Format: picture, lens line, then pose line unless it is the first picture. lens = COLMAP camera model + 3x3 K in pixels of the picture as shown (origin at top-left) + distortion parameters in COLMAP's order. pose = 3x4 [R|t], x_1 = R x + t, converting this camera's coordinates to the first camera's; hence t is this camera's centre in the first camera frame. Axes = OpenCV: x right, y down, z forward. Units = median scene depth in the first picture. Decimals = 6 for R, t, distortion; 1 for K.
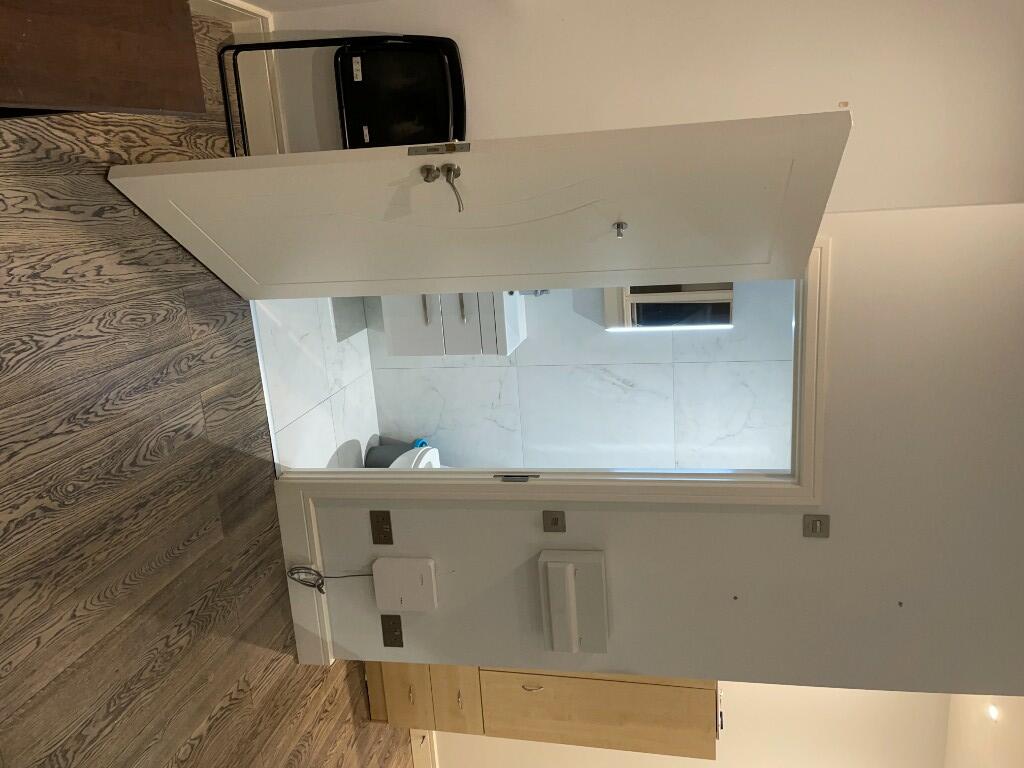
lens RADIAL K [[773.9, 0, 515.9], [0, 773.9, 381.8], [0, 0, 1]] dist [0.055670, -0.085584]
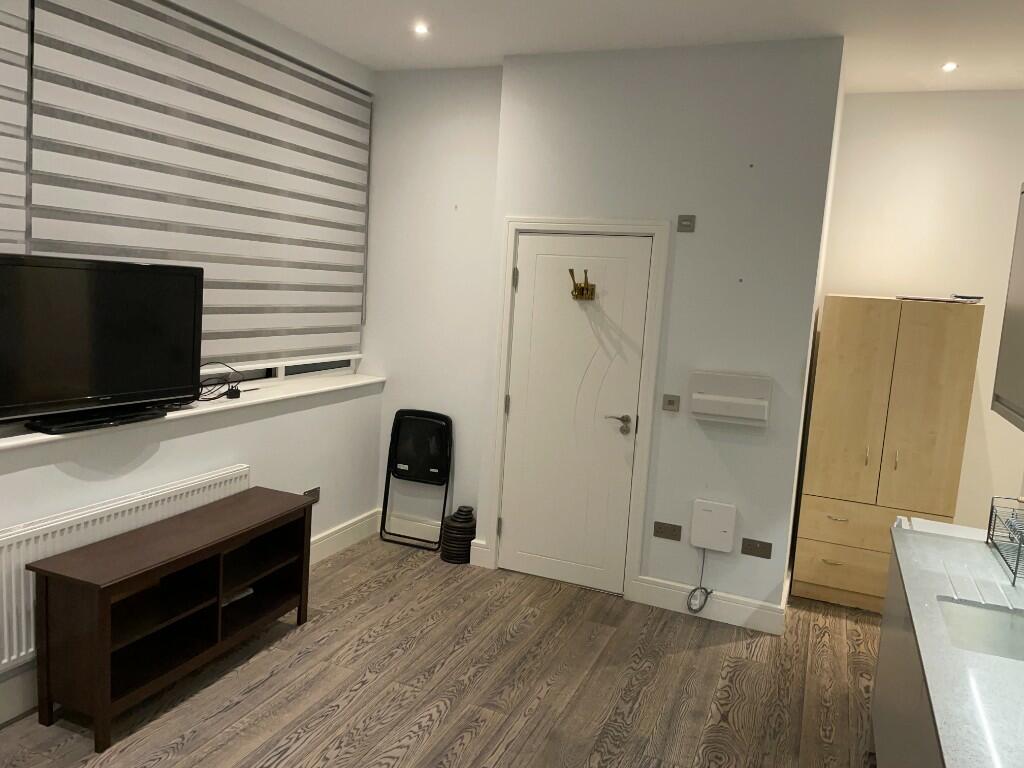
lens RADIAL K [[773.9, 0, 510.4], [0, 773.9, 385.6], [0, 0, 1]] dist [0.055670, -0.085584]
pose [[0.196969, -0.980206, 0.020004, -0.005038], [0.787155, 0.145947, -0.599239, 0.786565], [0.584458, 0.133778, 0.800320, -0.297982]]
